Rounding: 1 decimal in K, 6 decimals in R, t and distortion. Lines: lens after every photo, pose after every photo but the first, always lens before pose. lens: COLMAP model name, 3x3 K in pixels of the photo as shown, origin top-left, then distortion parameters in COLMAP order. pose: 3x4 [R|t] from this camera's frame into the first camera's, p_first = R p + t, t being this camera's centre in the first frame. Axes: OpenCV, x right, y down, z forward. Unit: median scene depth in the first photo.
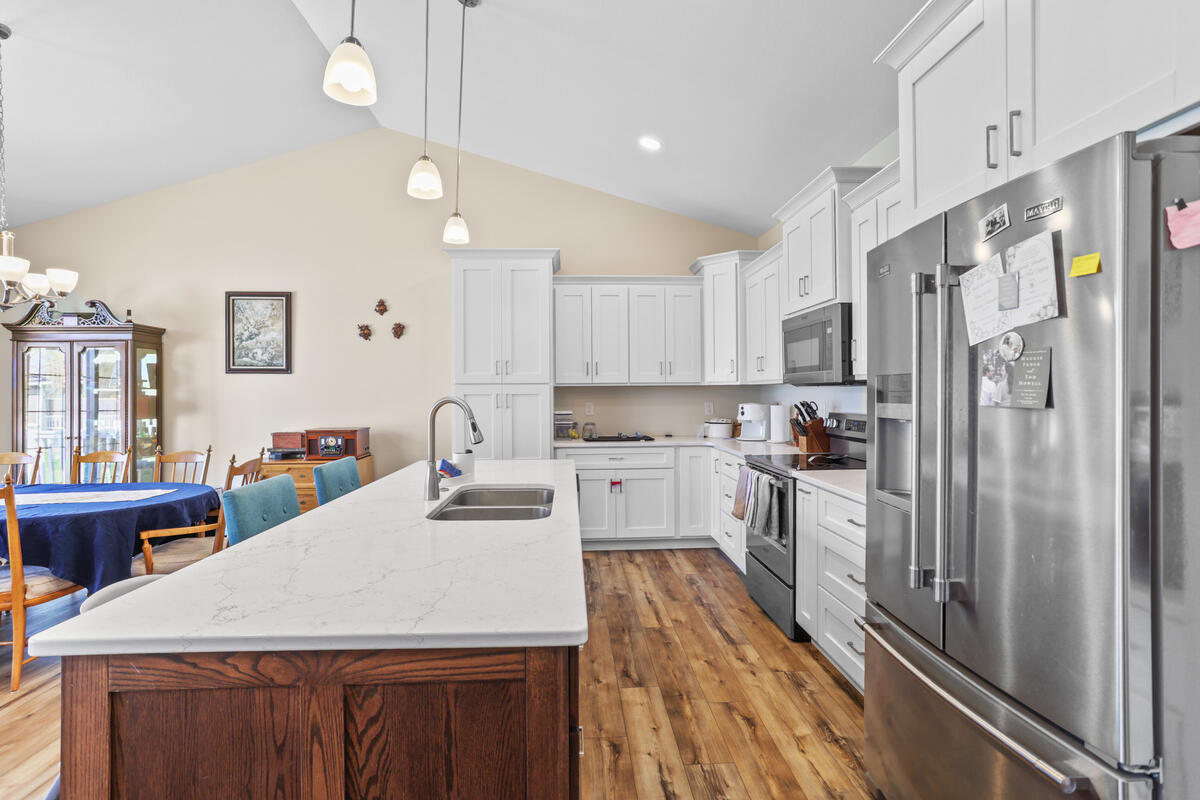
lens RADIAL K [[594.6, 0, 600.0], [0, 594.6, 388.7], [0, 0, 1]] dist [-0.030404, 0.000389]
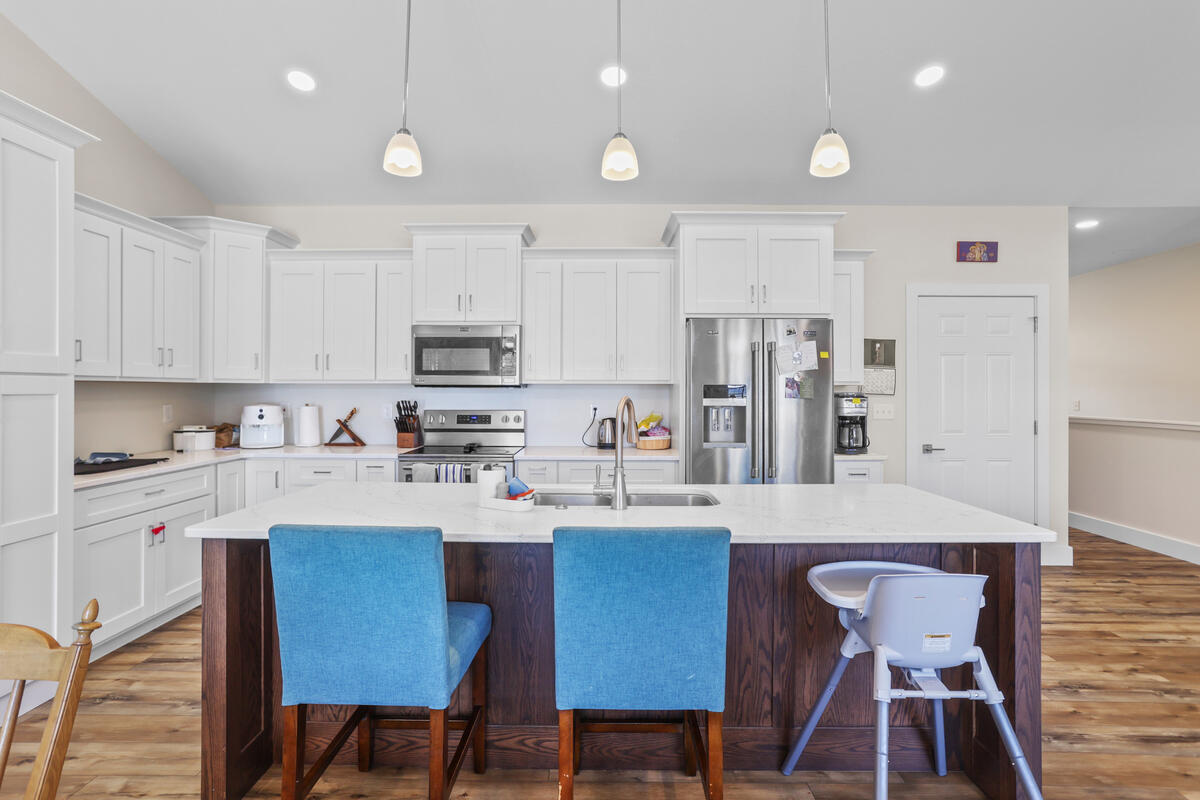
lens RADIAL K [[582.3, 0, 602.8], [0, 582.3, 395.6], [0, 0, 1]] dist [-0.051769, 0.033996]
pose [[0.063871, -0.004563, 0.997948, -1.141134], [-0.008210, 0.999953, 0.005098, 0.006219], [-0.997924, -0.008519, 0.063830, 0.933584]]
